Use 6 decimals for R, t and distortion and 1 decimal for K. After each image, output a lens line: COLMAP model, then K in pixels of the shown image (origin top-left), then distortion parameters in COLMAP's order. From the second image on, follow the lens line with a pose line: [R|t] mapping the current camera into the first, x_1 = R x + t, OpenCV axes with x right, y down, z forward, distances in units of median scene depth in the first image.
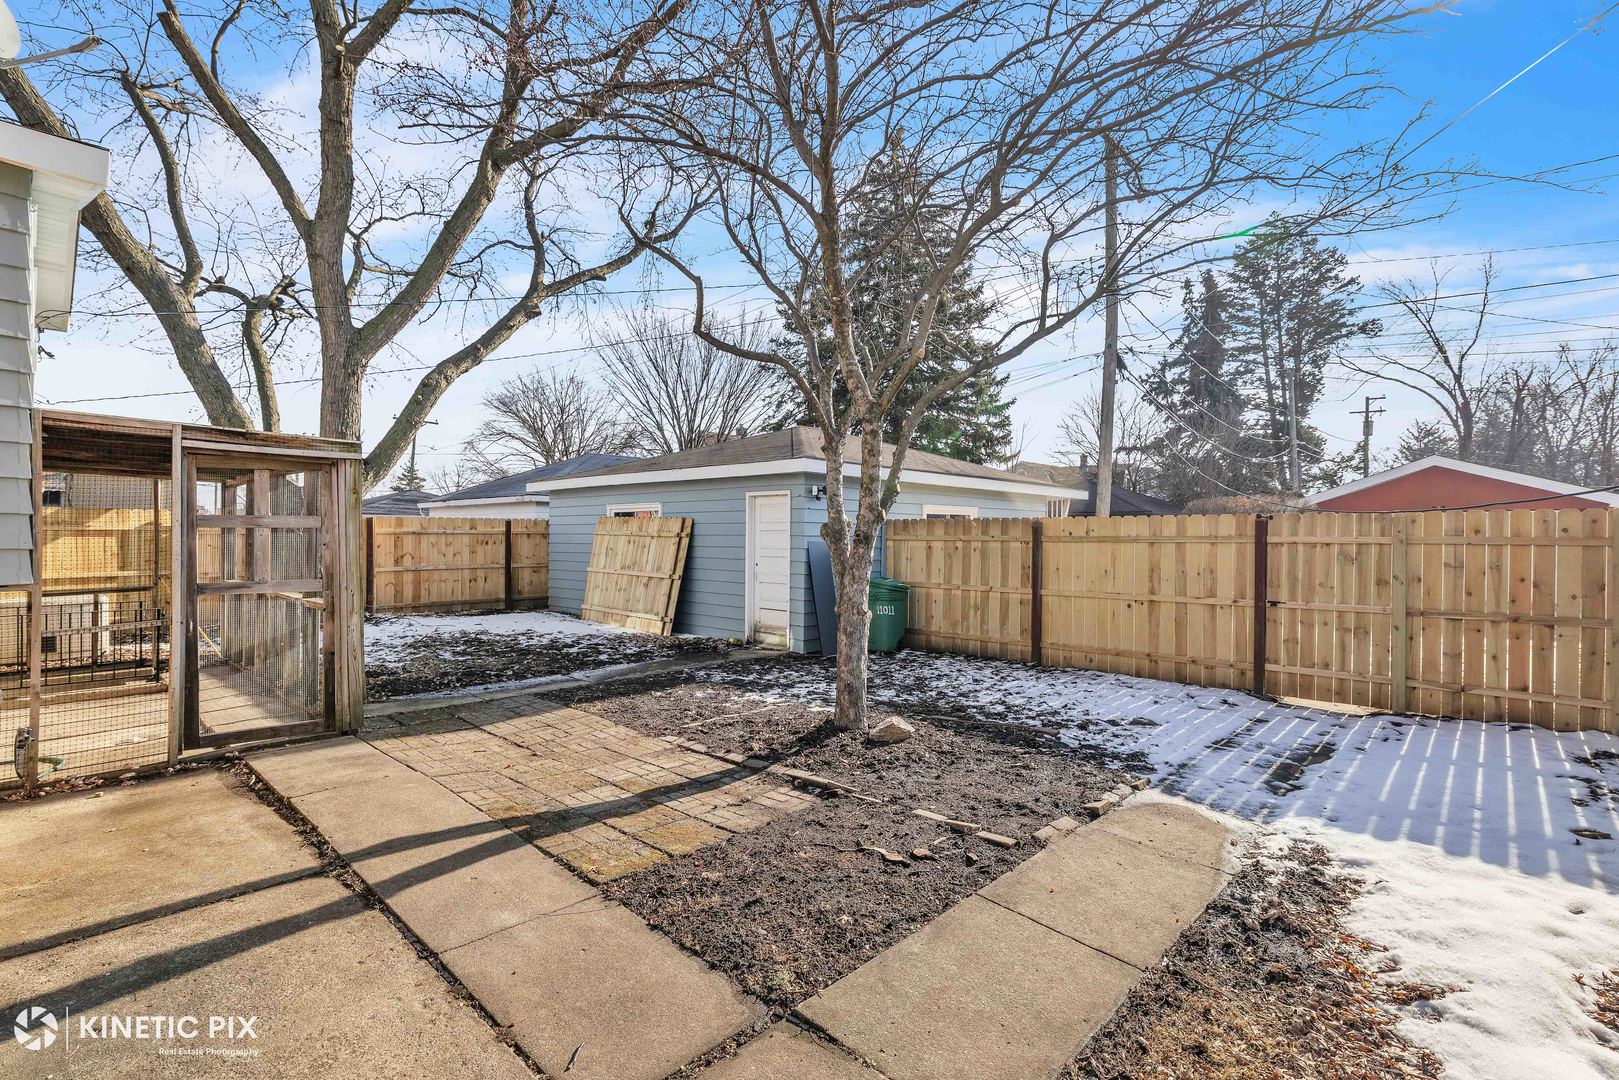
lens RADIAL K [[757.6, 0, 809.5], [0, 757.6, 540.0], [0, 0, 1]] dist [-0.001011, -0.000062]
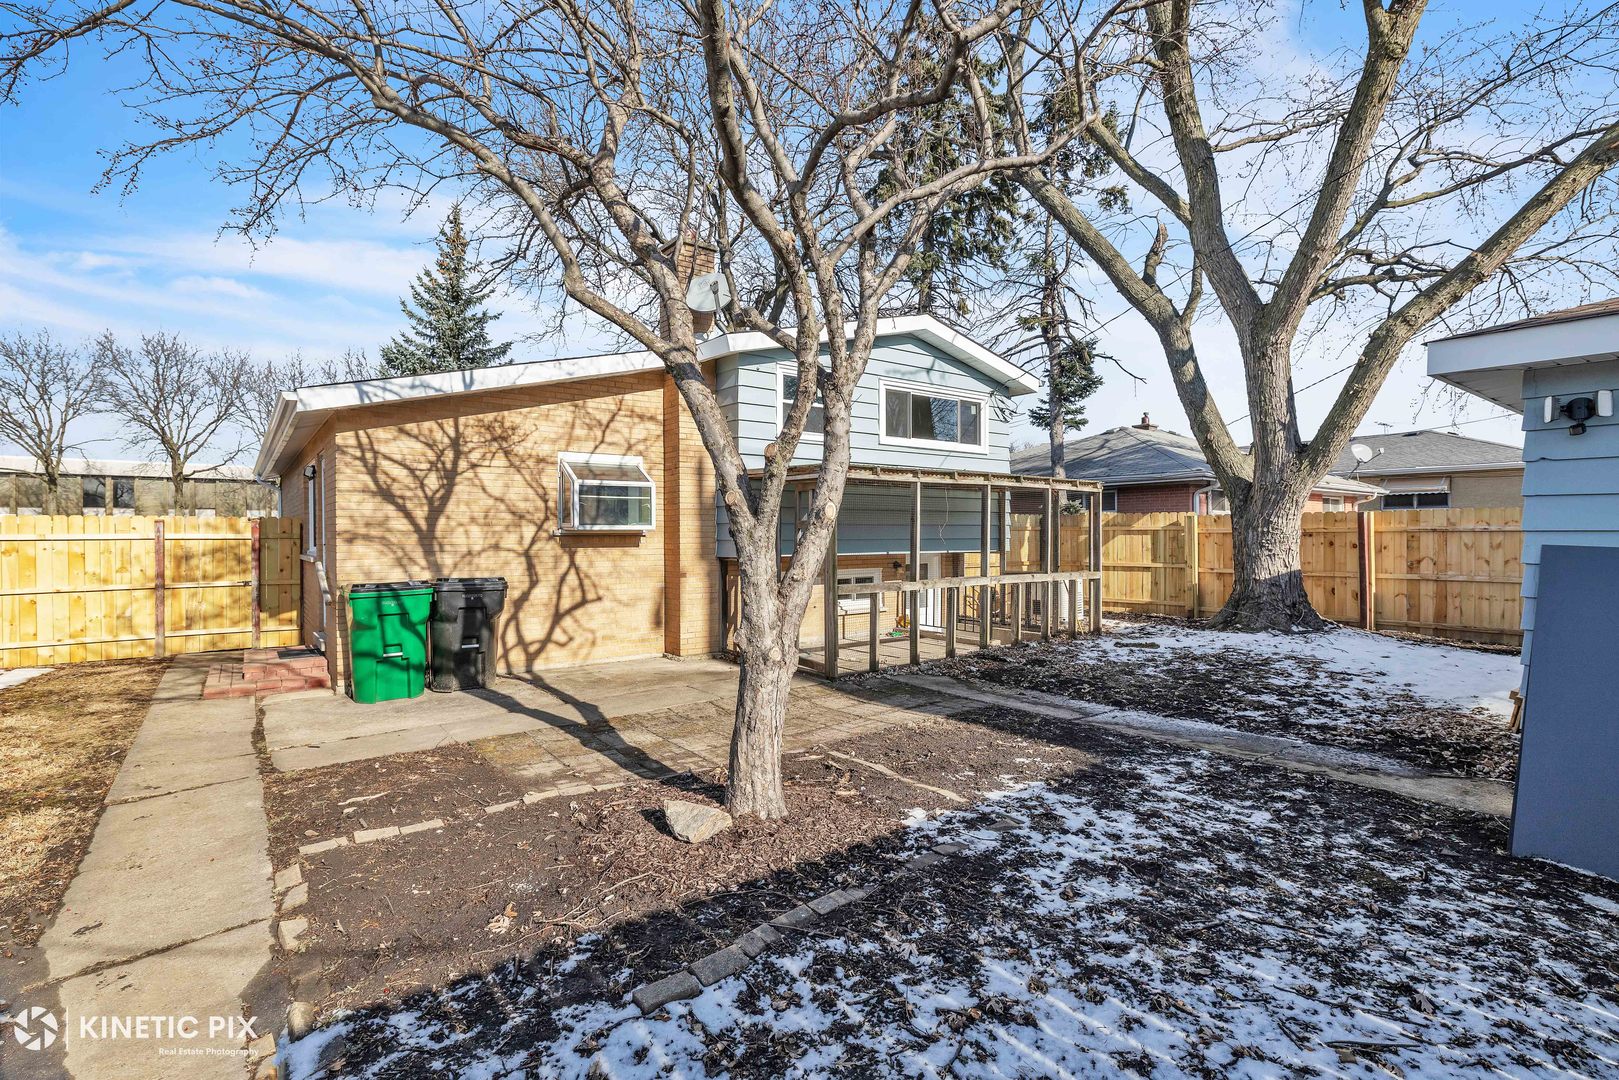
lens RADIAL K [[757.6, 0, 809.5], [0, 757.6, 540.0], [0, 0, 1]] dist [-0.001011, -0.000062]
pose [[-0.150627, 0.004016, -0.988583, 0.403824], [-0.007034, 0.999962, 0.005134, 0.001067], [0.988566, 0.007727, -0.150593, 0.646728]]
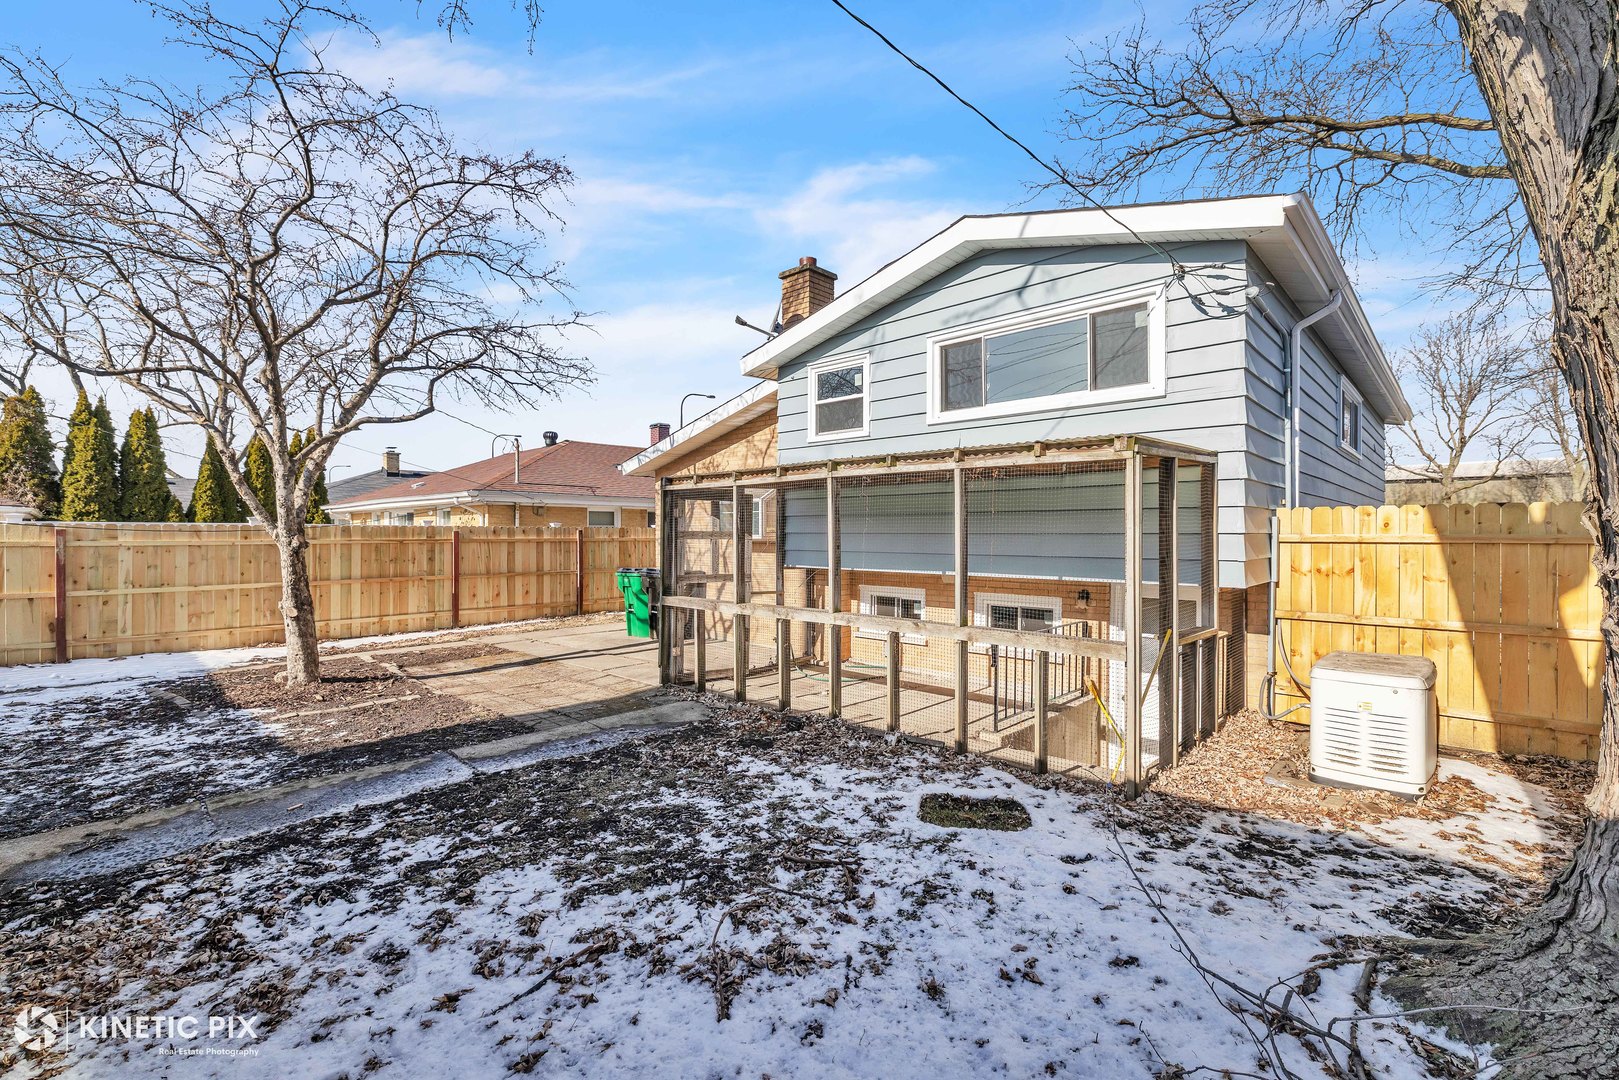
lens RADIAL K [[707.9, 0, 809.5], [0, 707.9, 540.0], [0, 0, 1]] dist [-0.000452, 0.000013]
pose [[-0.999800, -0.006608, -0.018849, -1.043532], [-0.006871, 0.999880, 0.013906, -0.028589], [0.018755, 0.014033, -0.999726, 1.692516]]
